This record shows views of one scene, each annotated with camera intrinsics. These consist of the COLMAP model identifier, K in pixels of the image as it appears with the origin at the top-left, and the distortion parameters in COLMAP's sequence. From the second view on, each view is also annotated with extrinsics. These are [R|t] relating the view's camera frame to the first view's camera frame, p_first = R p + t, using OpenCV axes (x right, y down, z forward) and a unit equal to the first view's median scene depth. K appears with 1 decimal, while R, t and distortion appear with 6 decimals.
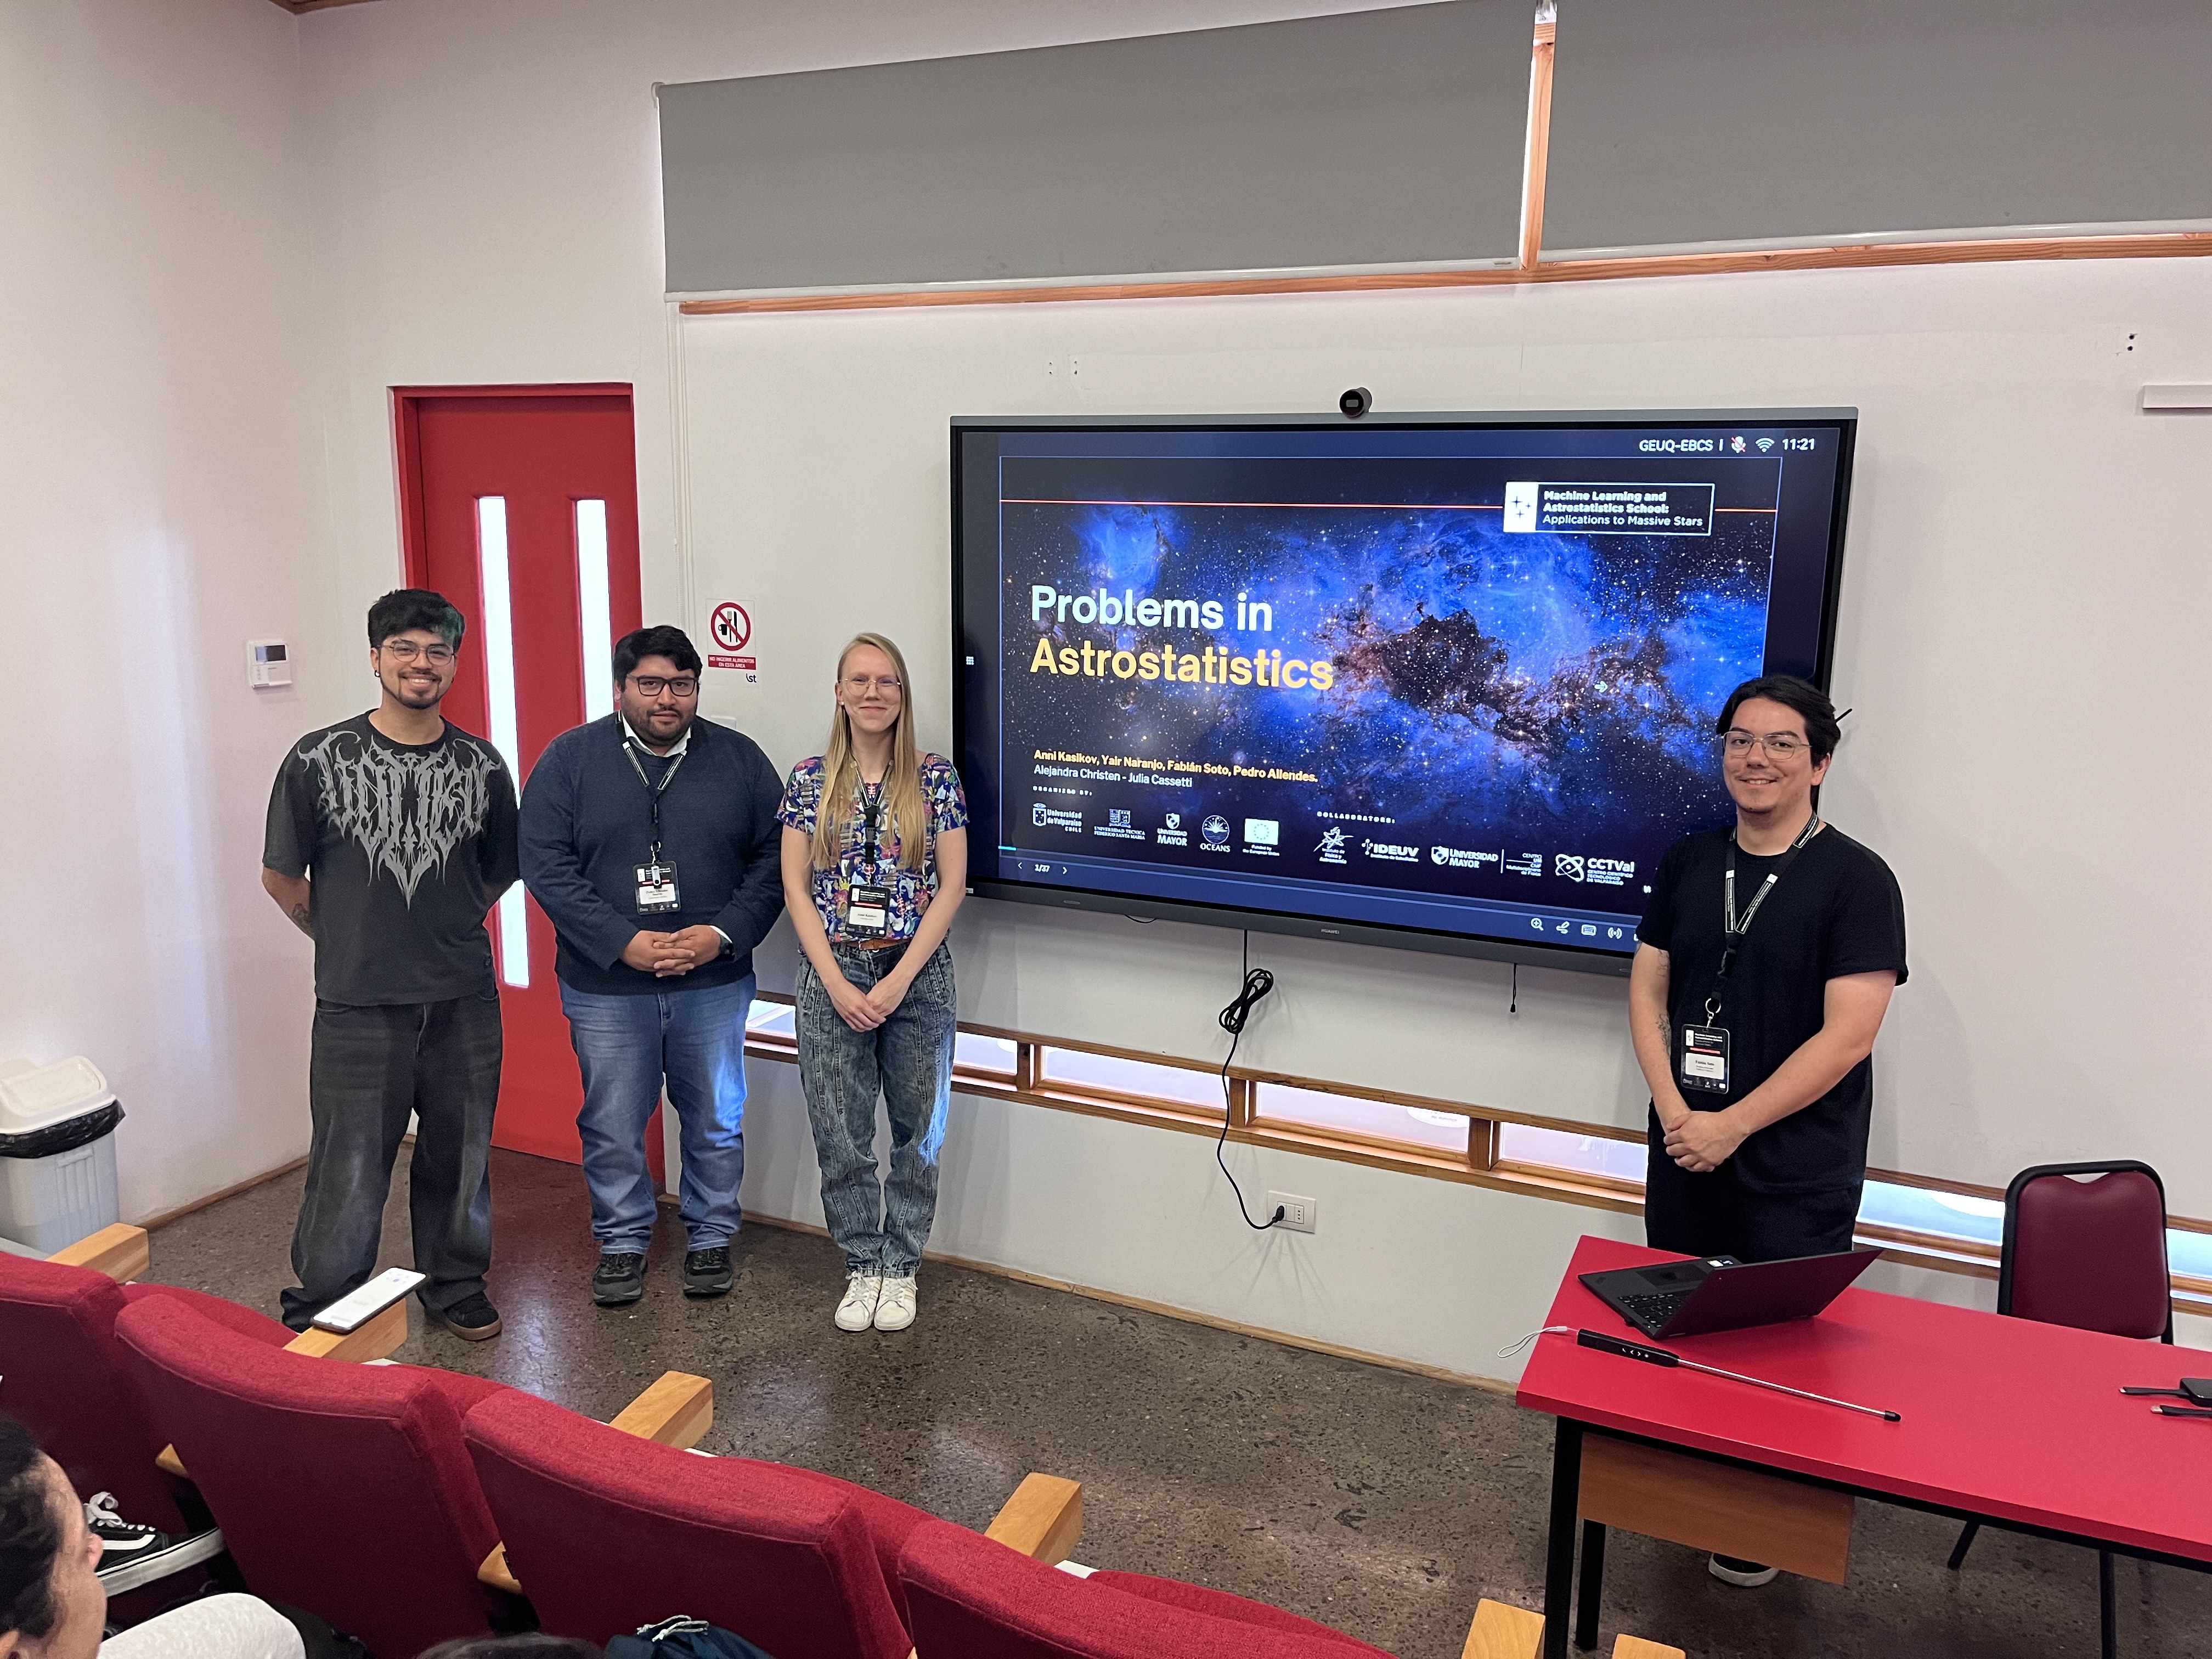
lens RADIAL K [[1639.2, 0, 1131.1], [0, 1639.2, 841.5], [0, 0, 1]] dist [0.055509, -0.062978]
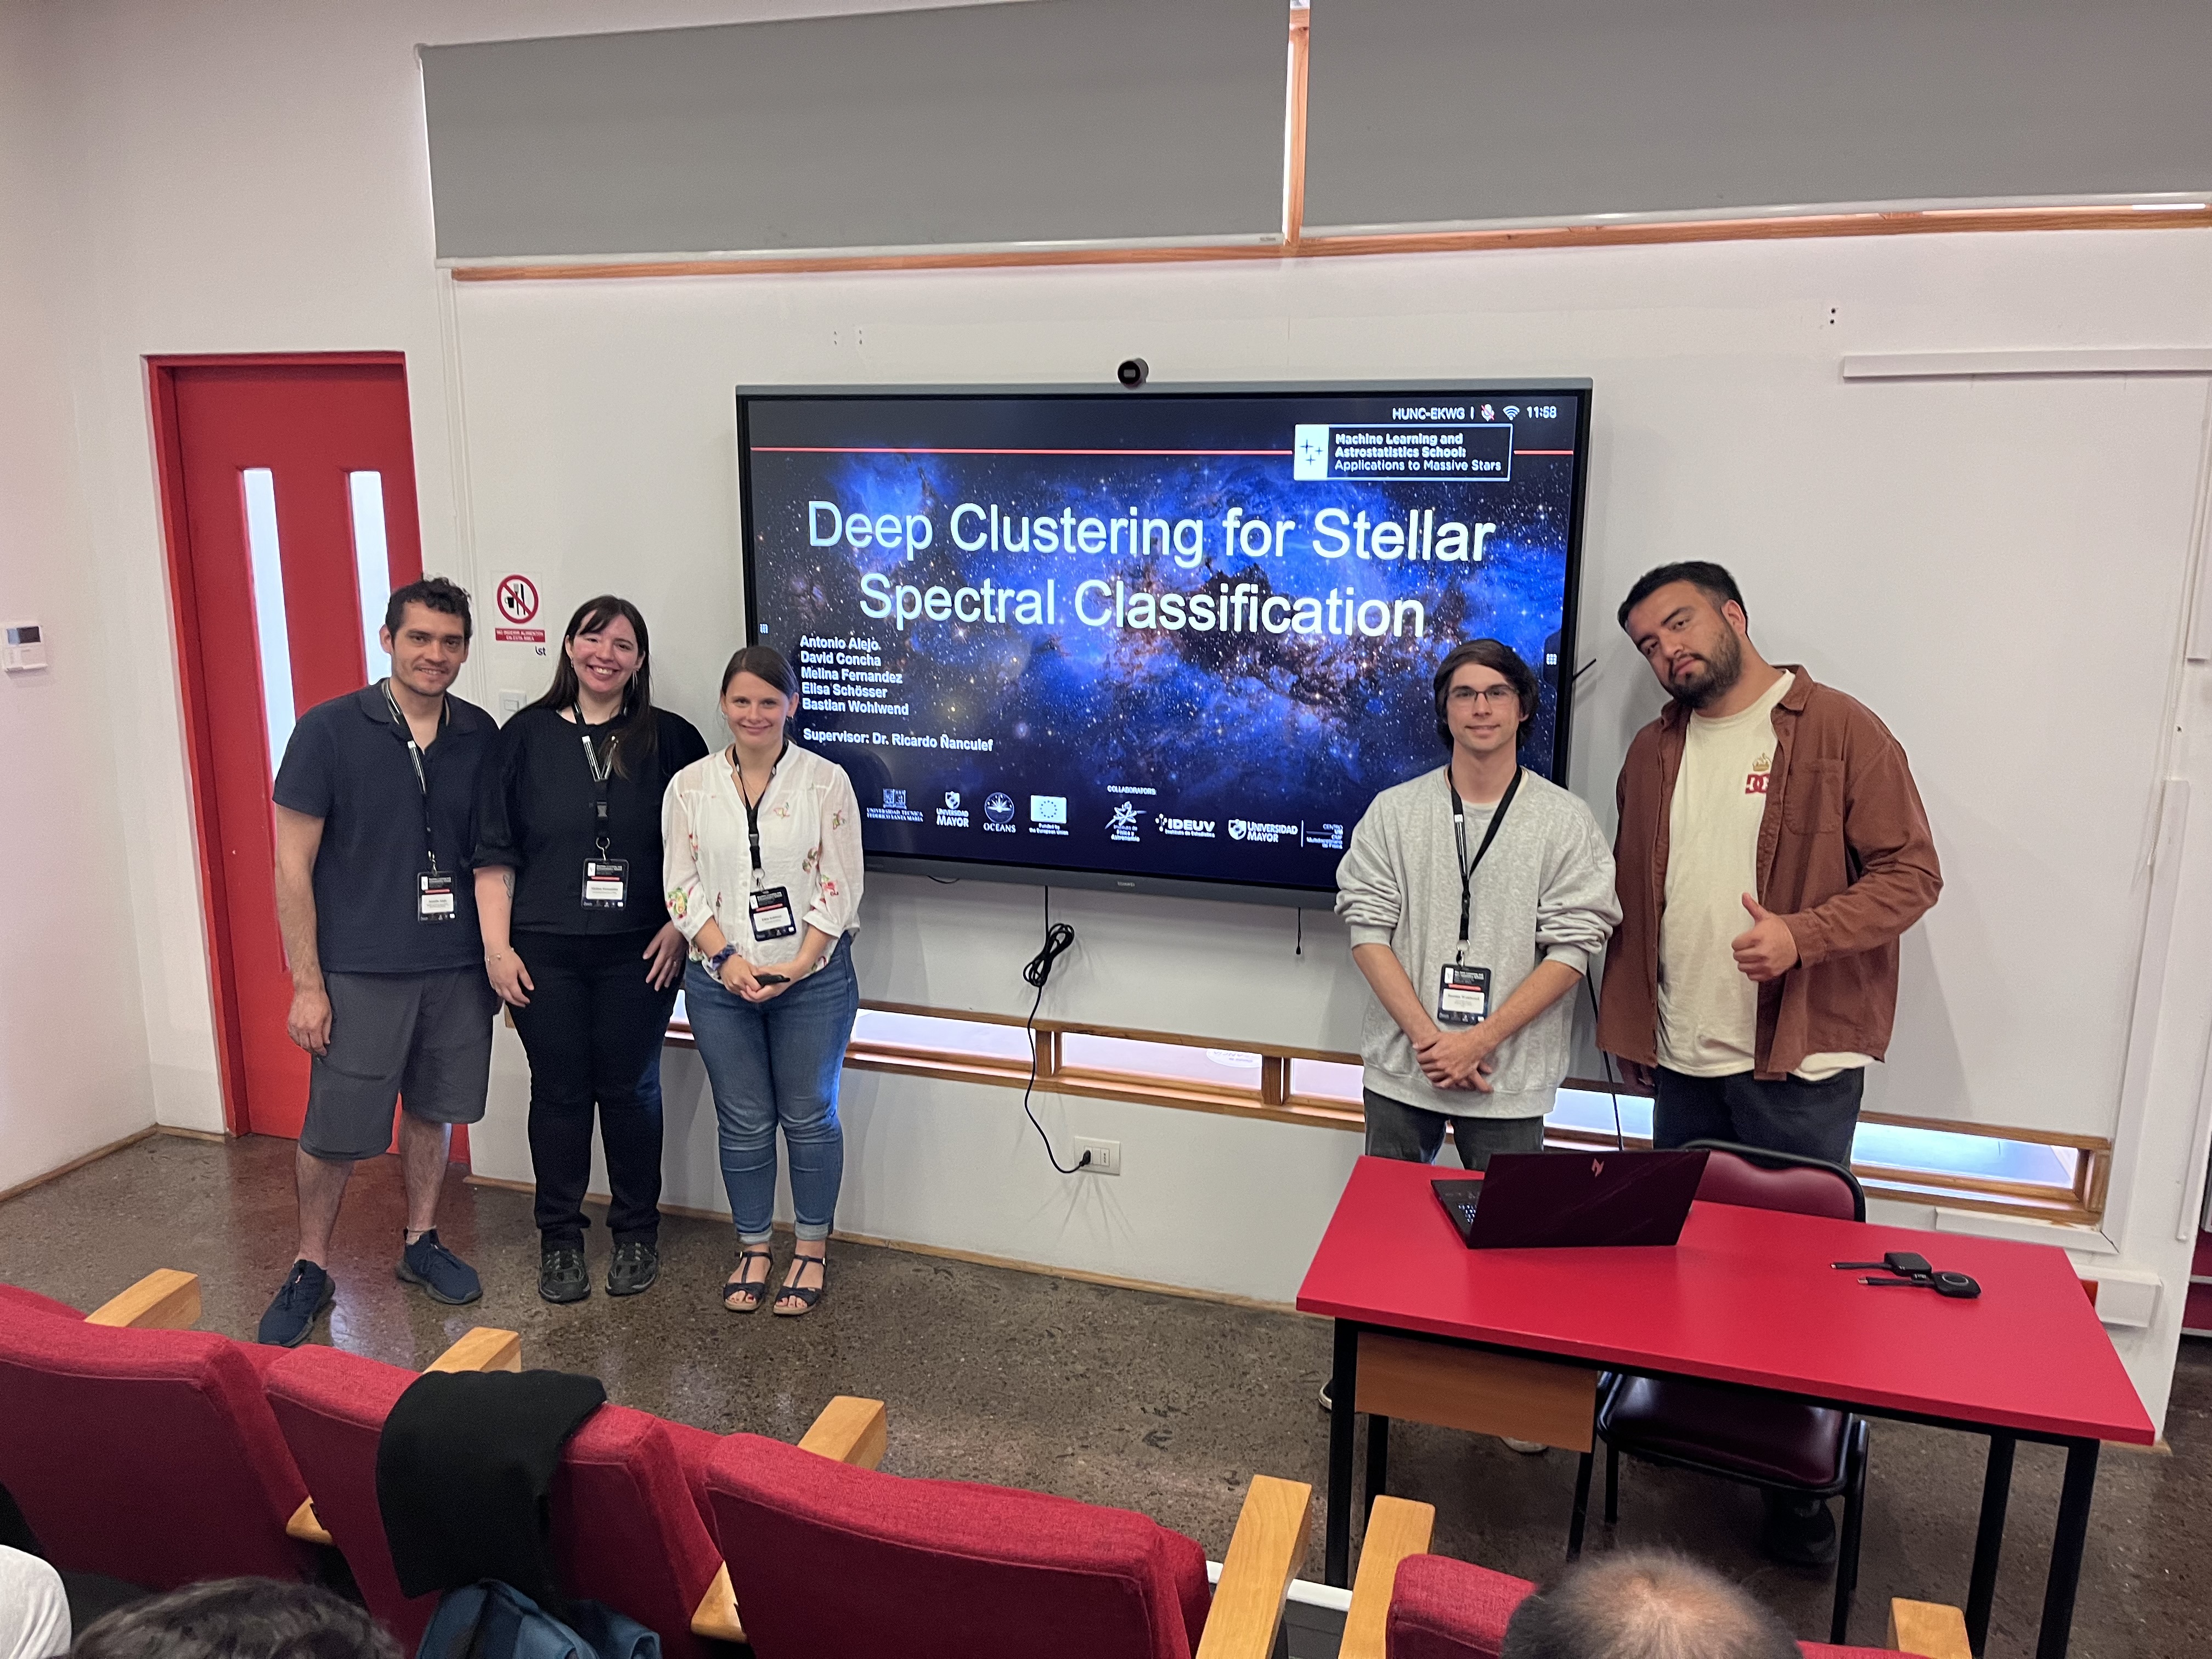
lens RADIAL K [[1639.2, 0, 1128.5], [0, 1639.2, 844.9], [0, 0, 1]] dist [0.055509, -0.062978]
pose [[0.993795, -0.030761, 0.106885, 0.012335], [0.028859, 0.999397, 0.019298, 0.009548], [-0.107414, -0.016093, 0.994084, -0.031320]]
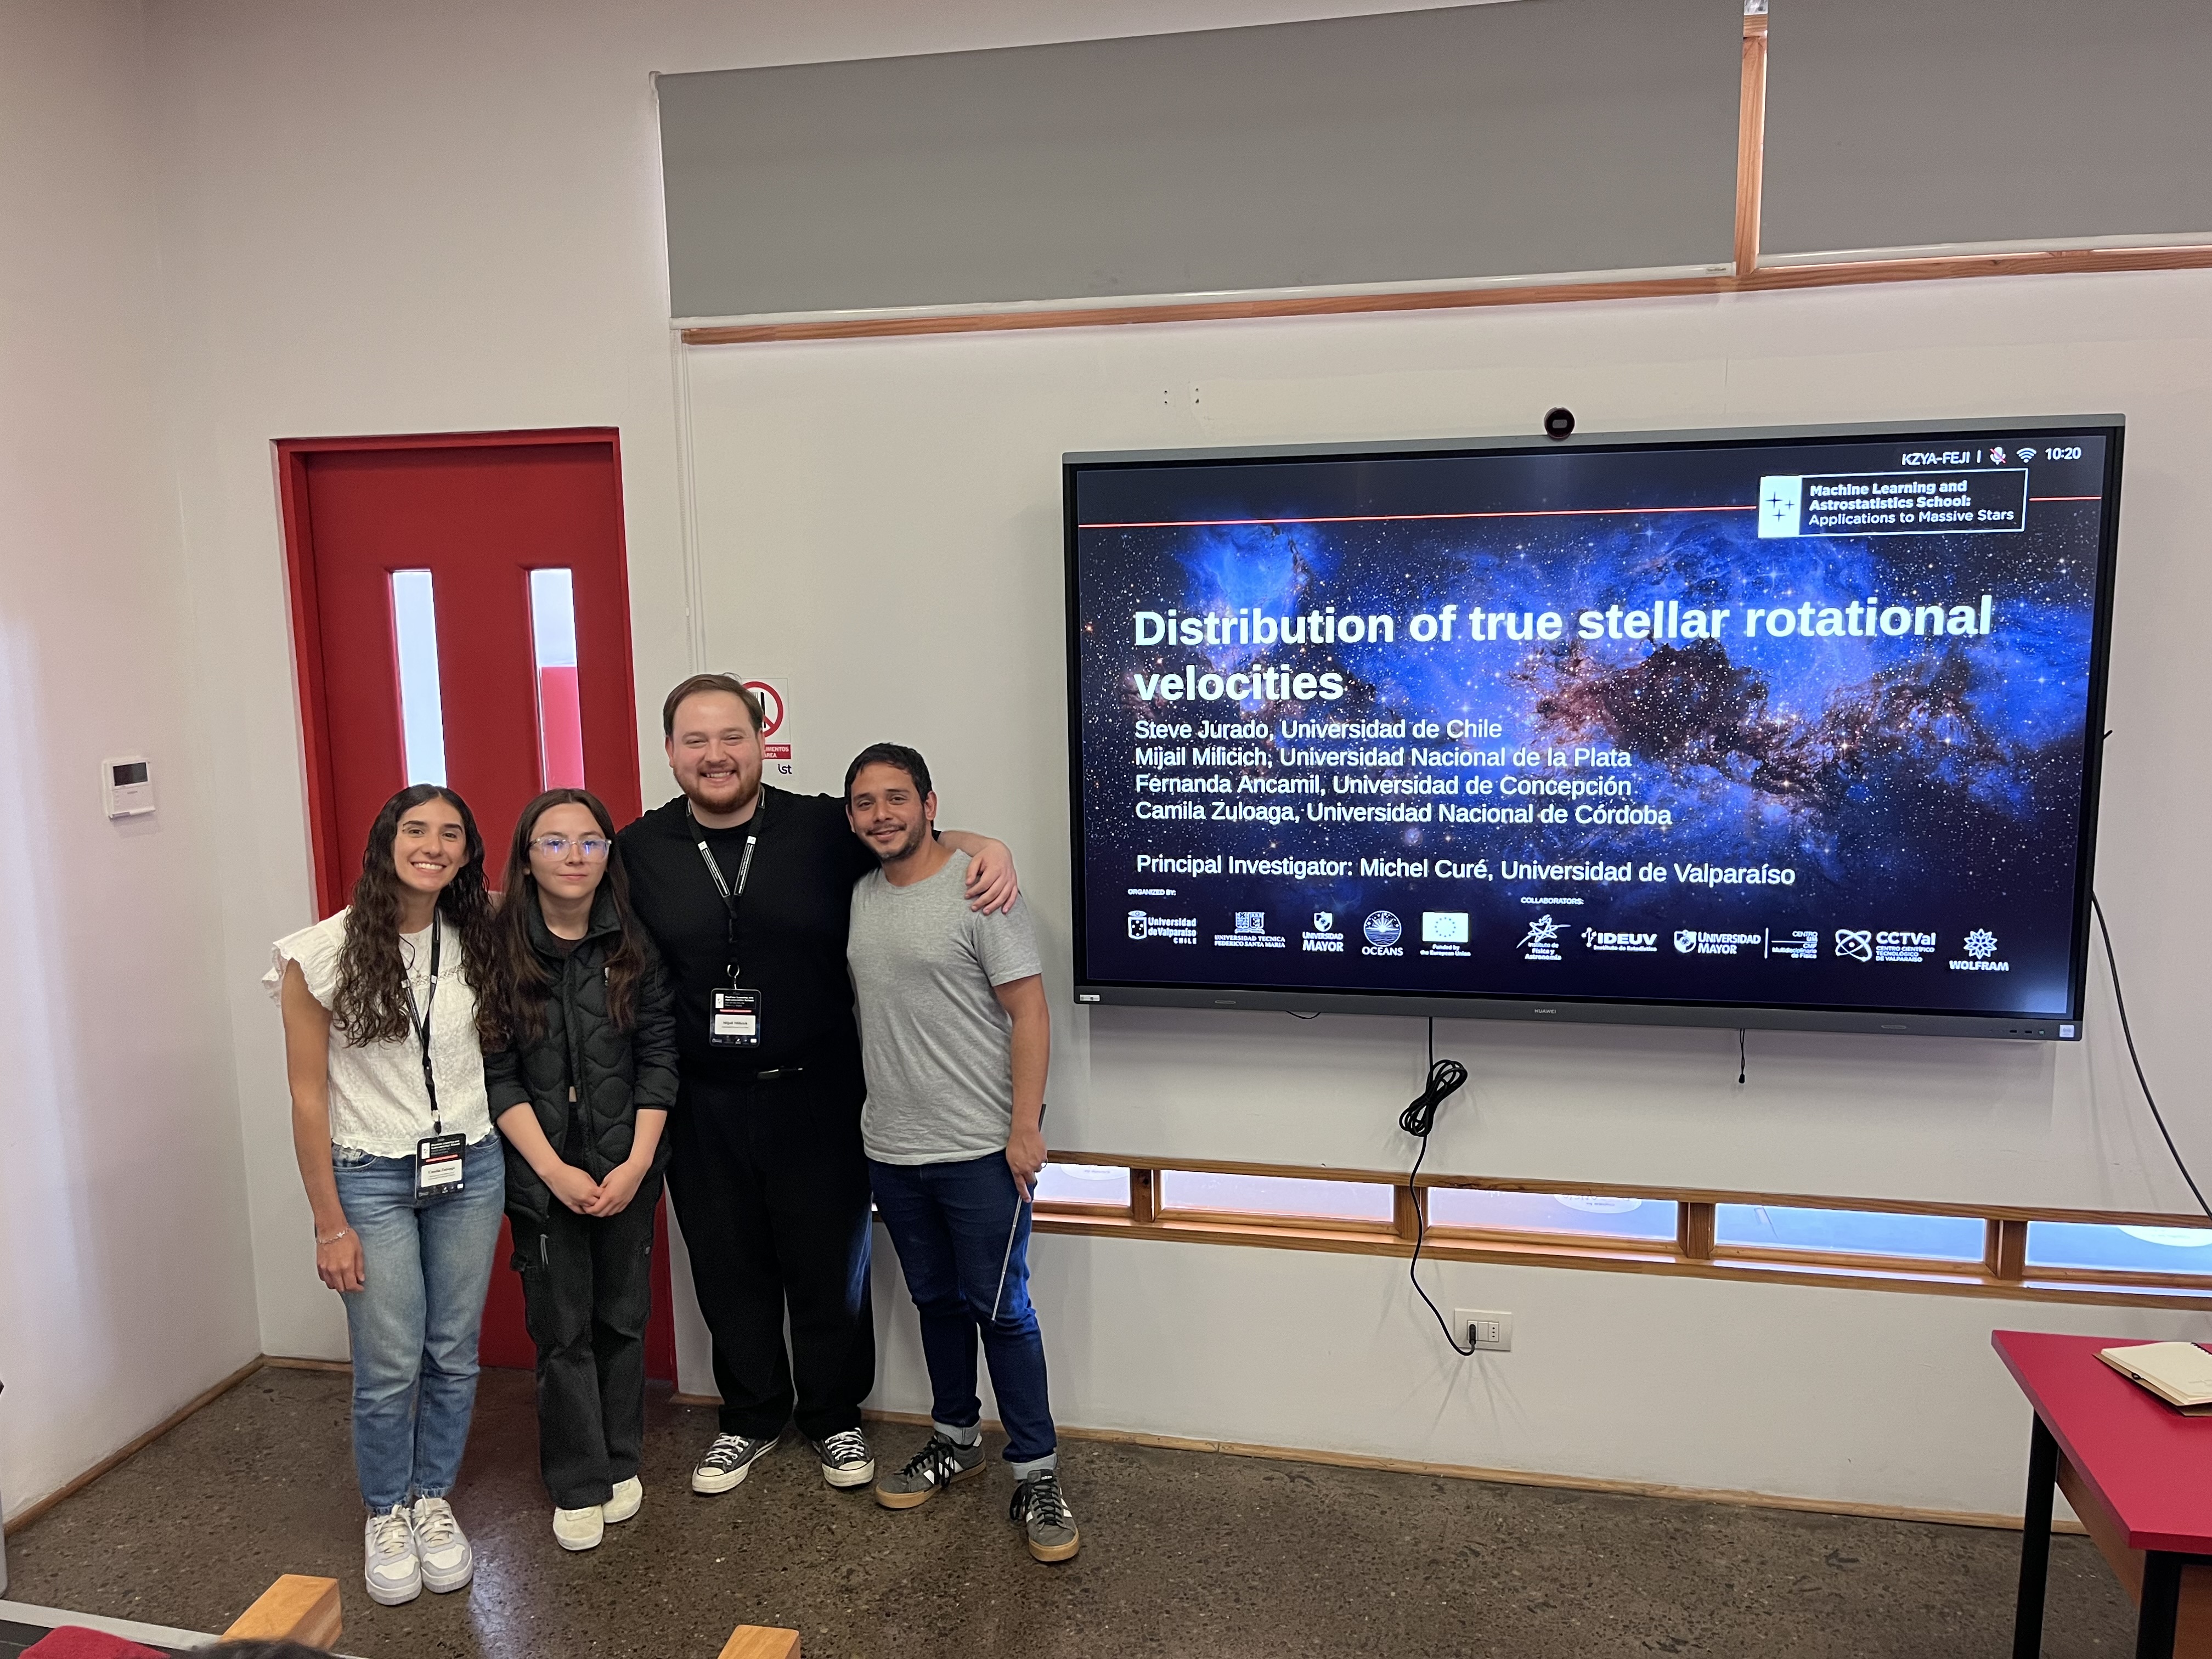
lens RADIAL K [[1639.2, 0, 1057.0], [0, 1639.2, 841.3], [0, 0, 1]] dist [0.055509, -0.062978]
pose [[0.977545, -0.066400, 0.199993, -0.298721], [0.074727, 0.996611, -0.034374, -0.025330], [-0.197033, 0.048547, 0.979194, 0.164093]]
